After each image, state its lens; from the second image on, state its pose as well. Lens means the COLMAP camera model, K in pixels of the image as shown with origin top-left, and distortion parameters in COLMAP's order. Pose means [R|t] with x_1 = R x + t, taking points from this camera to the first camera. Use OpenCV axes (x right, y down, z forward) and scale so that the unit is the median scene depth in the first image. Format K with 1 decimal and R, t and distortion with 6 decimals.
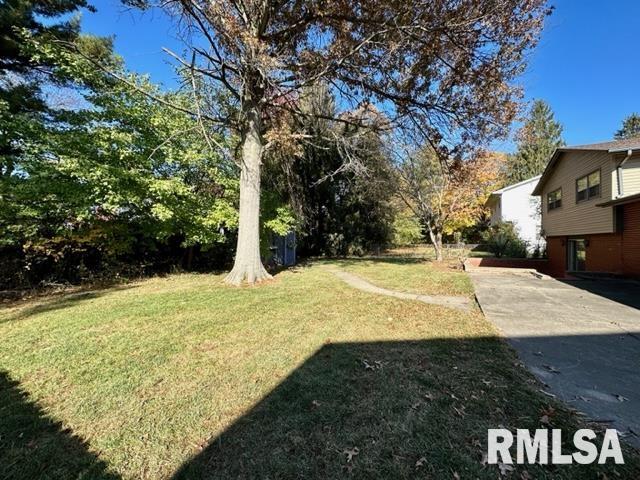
lens RADIAL K [[253.9, 0, 320.0], [0, 253.9, 240.0], [0, 0, 1]] dist [-0.001651, 0.000200]
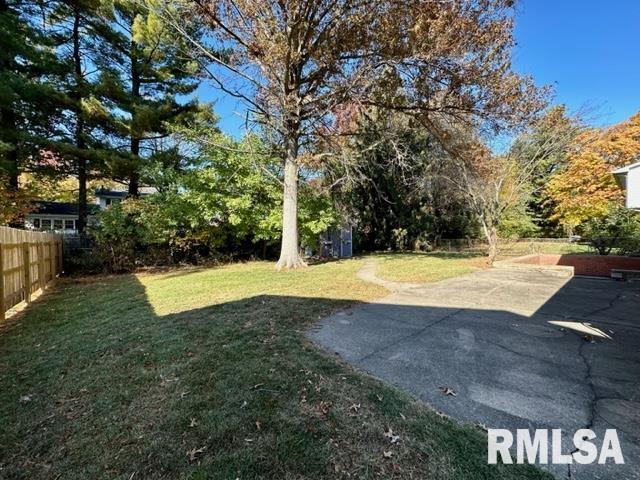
lens RADIAL K [[253.9, 0, 320.0], [0, 253.9, 240.0], [0, 0, 1]] dist [-0.001651, 0.000200]
pose [[0.922561, -0.004560, -0.385825, 0.386072], [0.012827, 0.999740, 0.018856, -0.008169], [0.385639, -0.022345, 0.922379, -0.189851]]
